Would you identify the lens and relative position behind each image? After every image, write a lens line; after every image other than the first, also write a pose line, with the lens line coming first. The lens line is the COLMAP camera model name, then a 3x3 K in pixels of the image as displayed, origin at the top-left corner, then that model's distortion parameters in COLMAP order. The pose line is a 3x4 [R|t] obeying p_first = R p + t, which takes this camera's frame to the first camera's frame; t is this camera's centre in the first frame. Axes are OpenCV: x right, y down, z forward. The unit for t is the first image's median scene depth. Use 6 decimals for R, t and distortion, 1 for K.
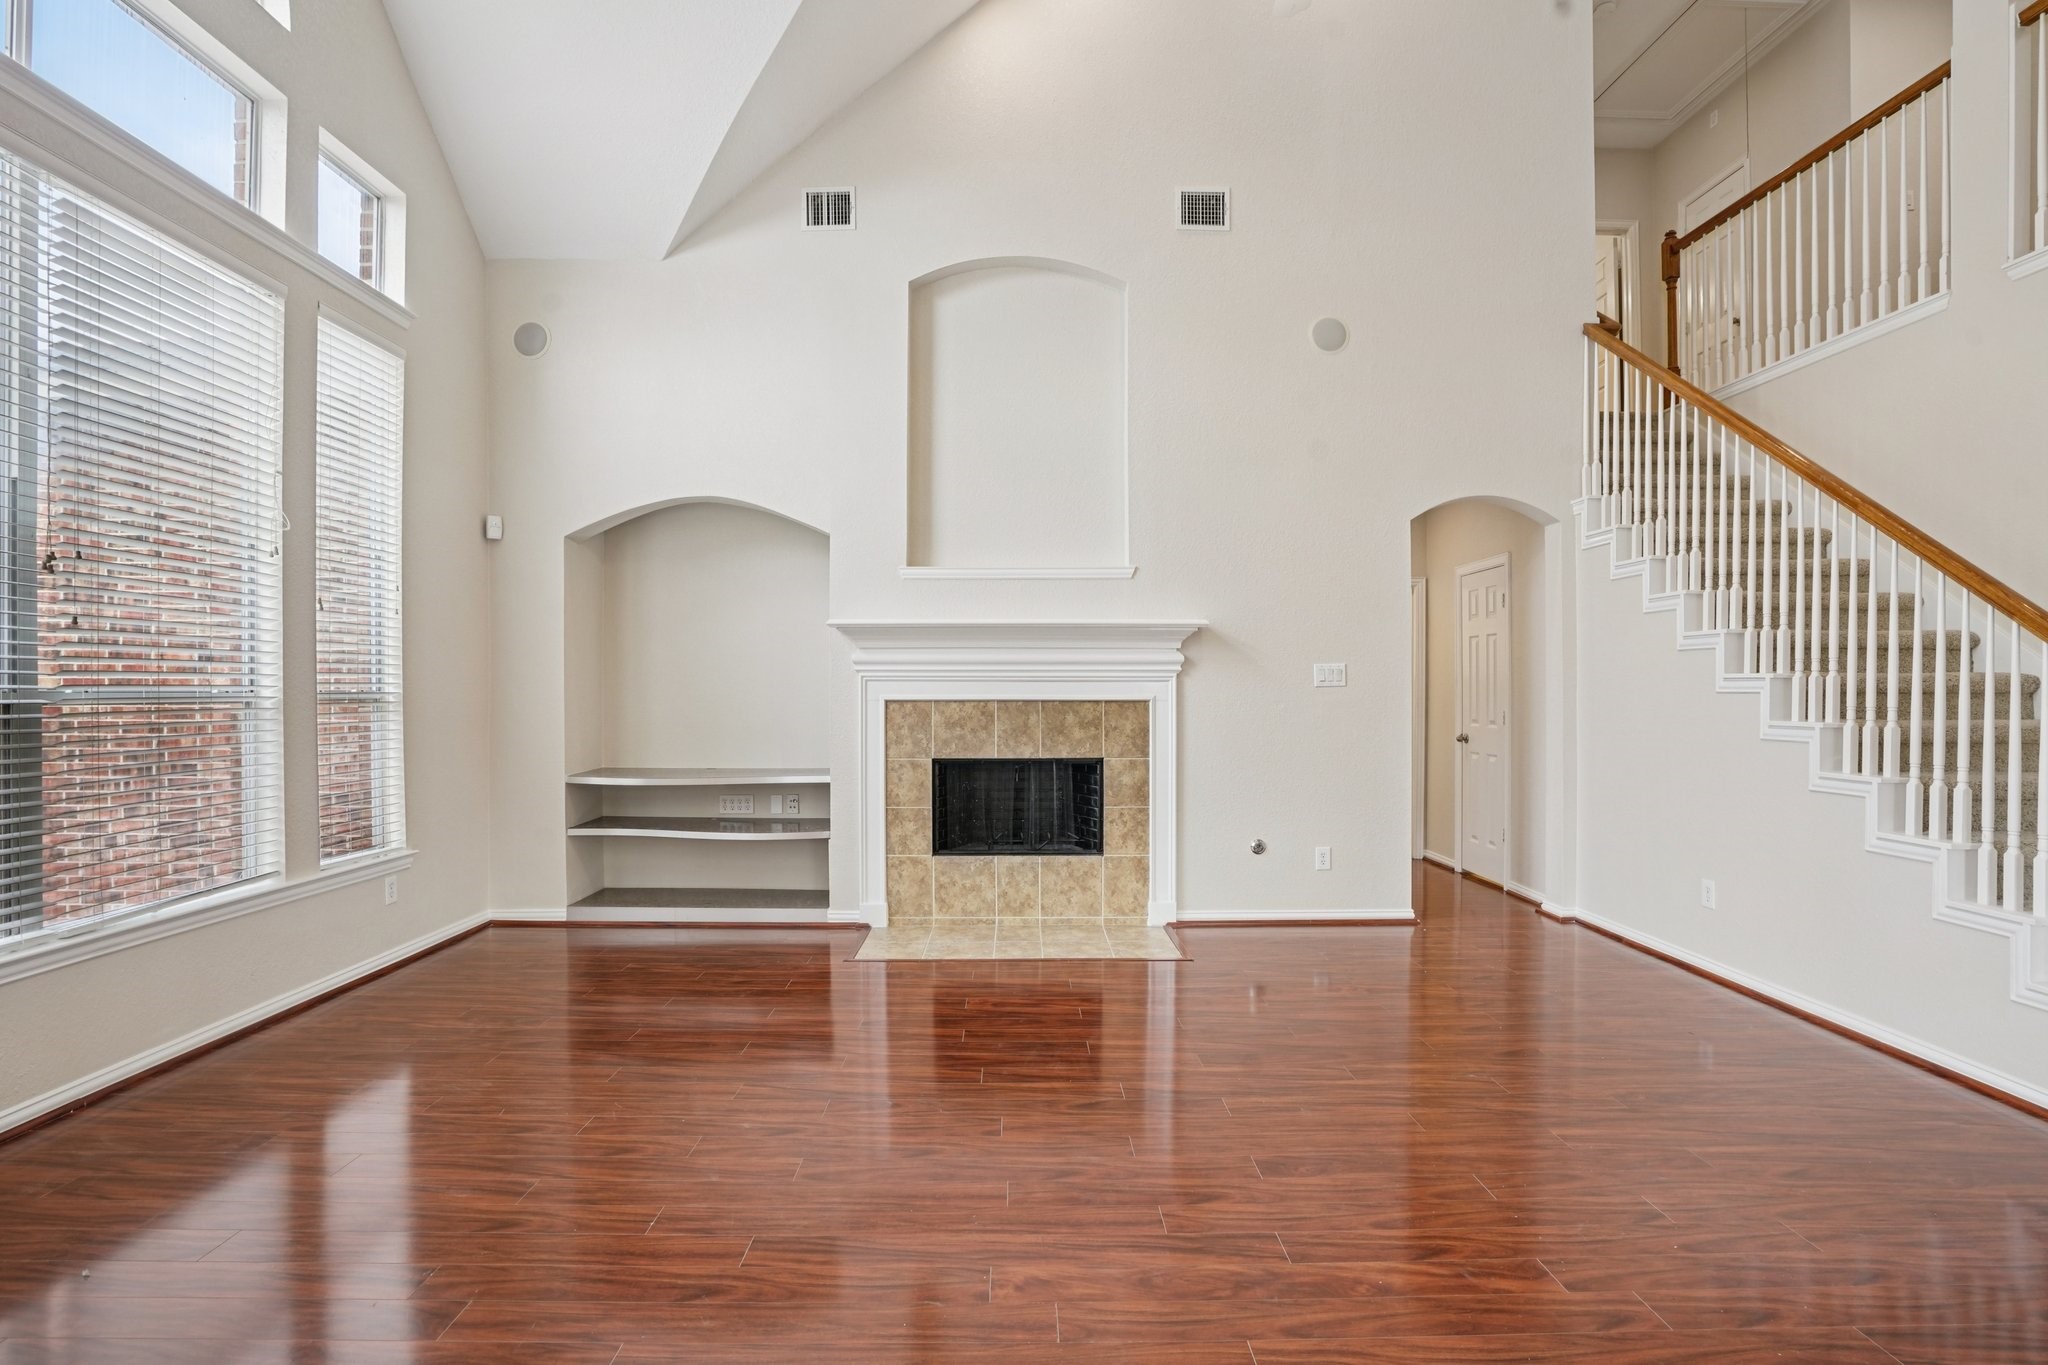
lens RADIAL K [[978.8, 0, 1007.1], [0, 978.8, 689.2], [0, 0, 1]] dist [-0.044634, 0.010790]
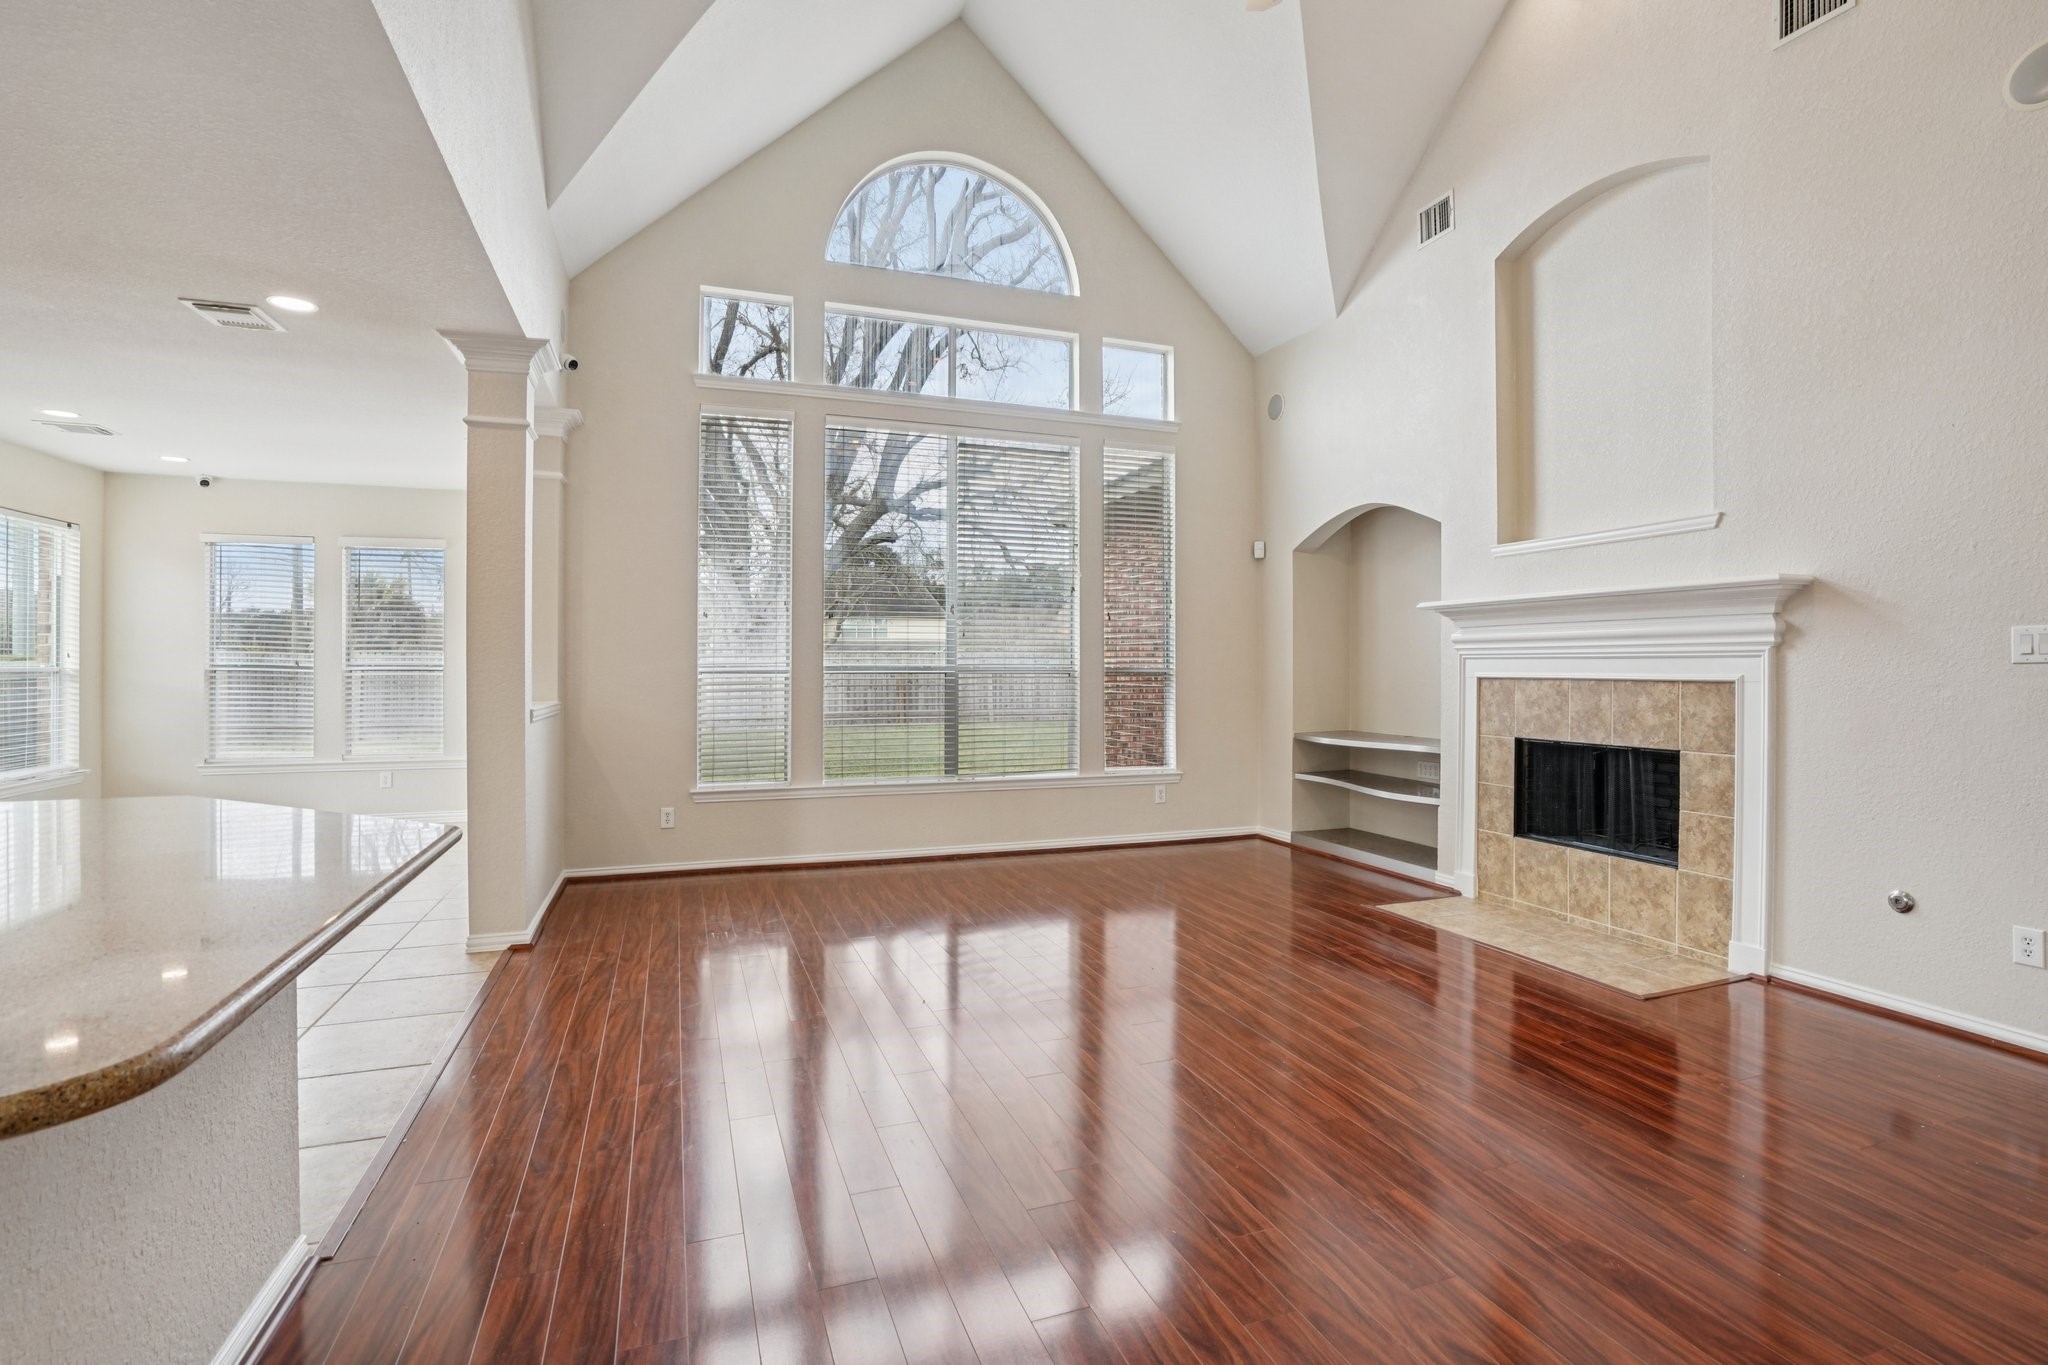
lens RADIAL K [[978.8, 0, 1030.3], [0, 978.8, 664.5], [0, 0, 1]] dist [-0.044634, 0.010790]
pose [[0.337387, -0.001267, -0.941365, 0.673588], [0.001023, 0.999999, -0.000979, -0.001752], [0.941365, -0.000633, 0.337388, 0.215614]]
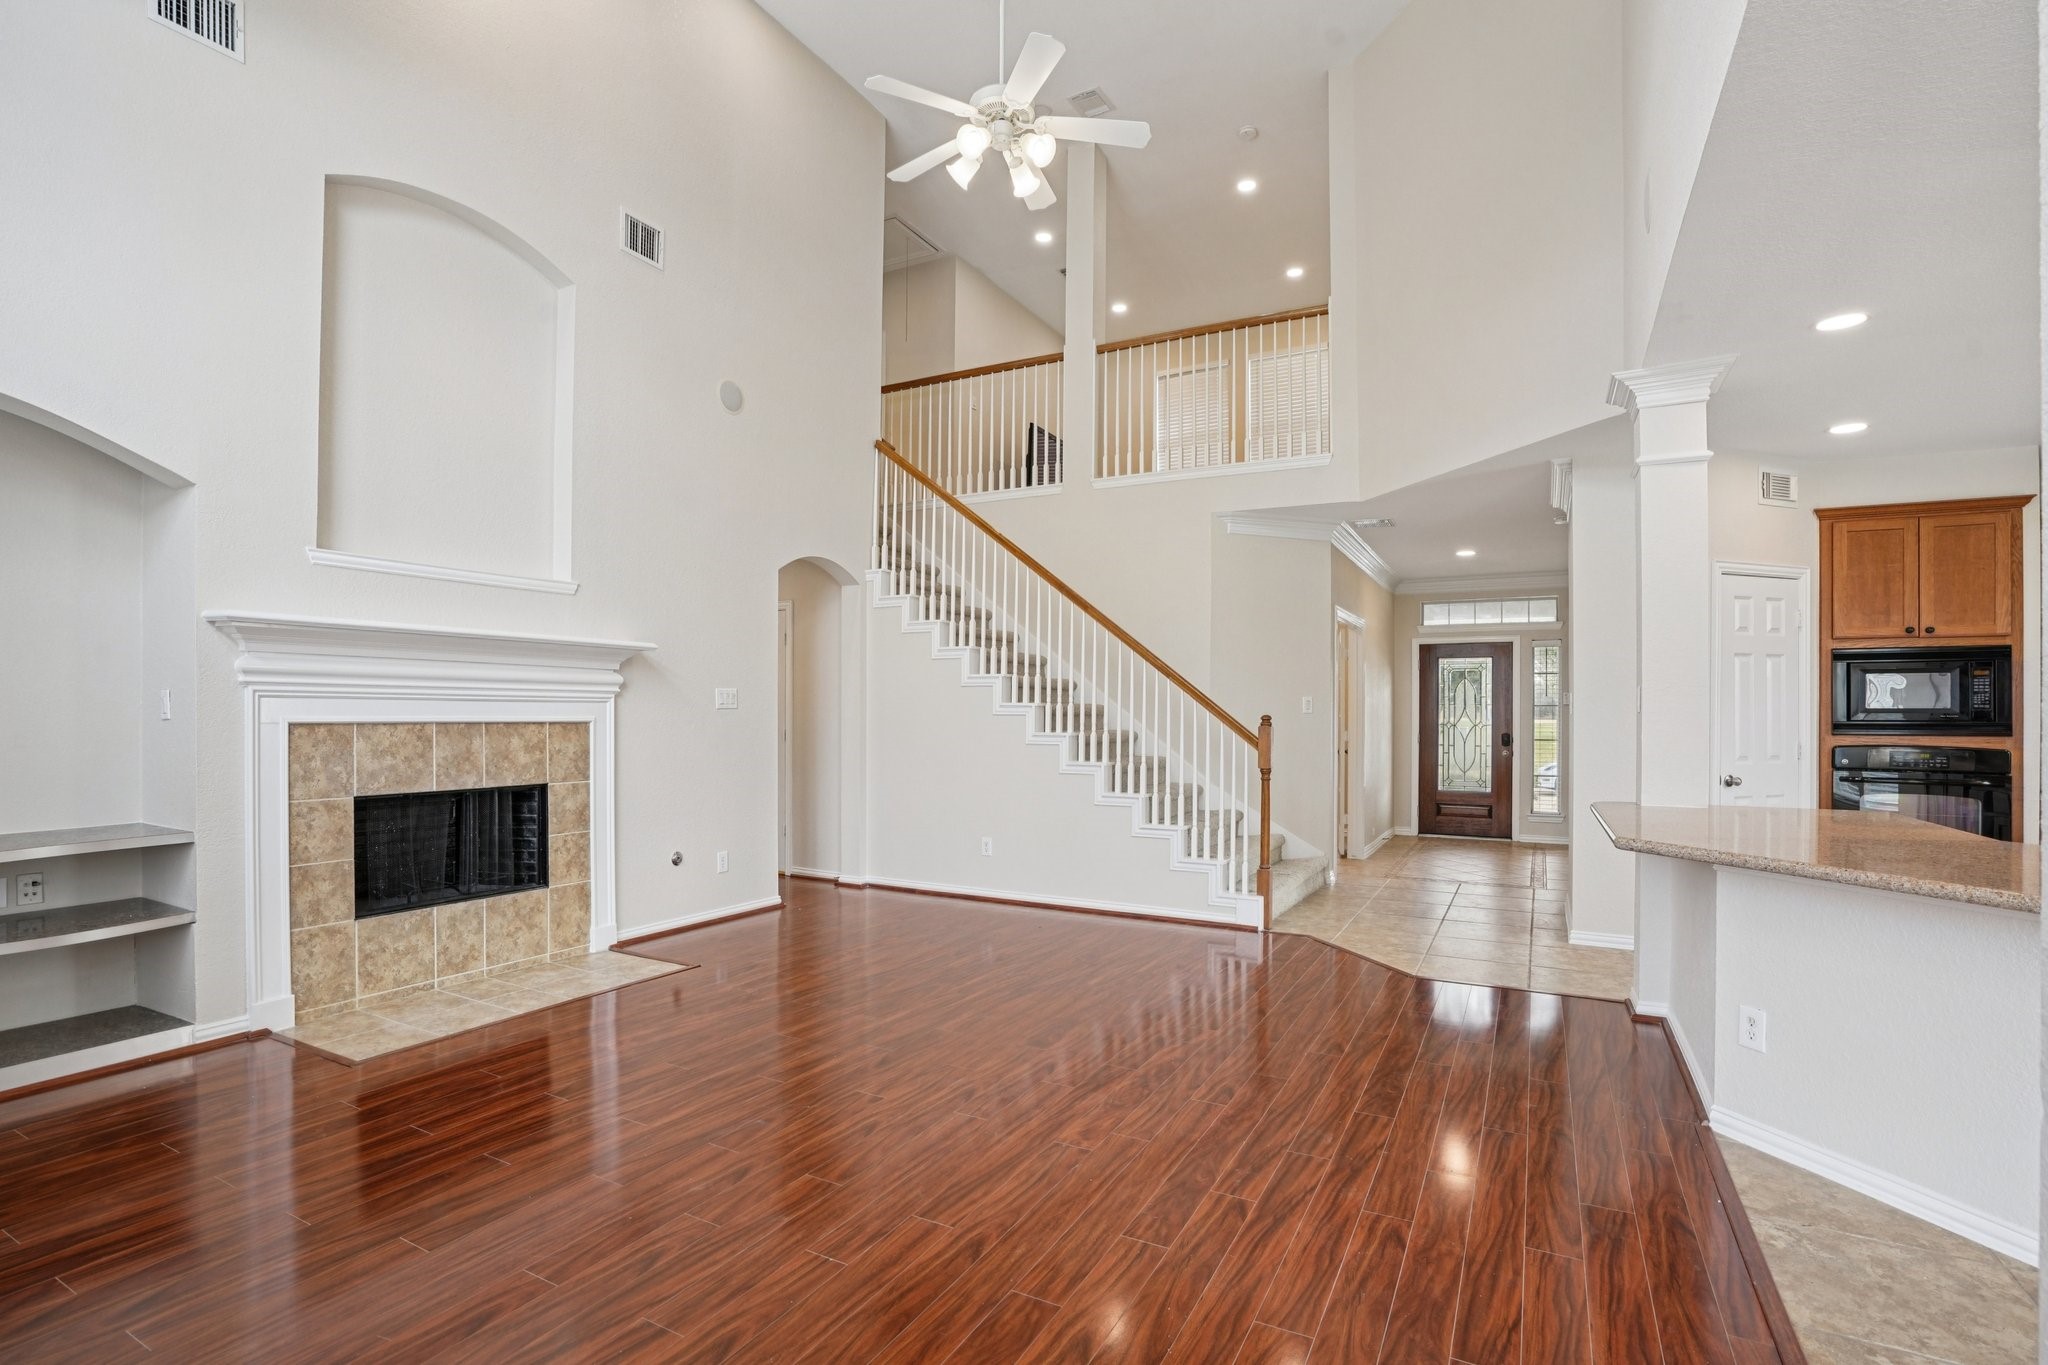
lens RADIAL K [[978.8, 0, 1028.5], [0, 978.8, 712.2], [0, 0, 1]] dist [-0.044634, 0.010790]
pose [[0.475566, 0.003658, 0.879672, -0.497734], [-0.007771, 0.999970, 0.000043, -0.001370], [-0.879646, -0.006856, 0.475580, 0.156763]]
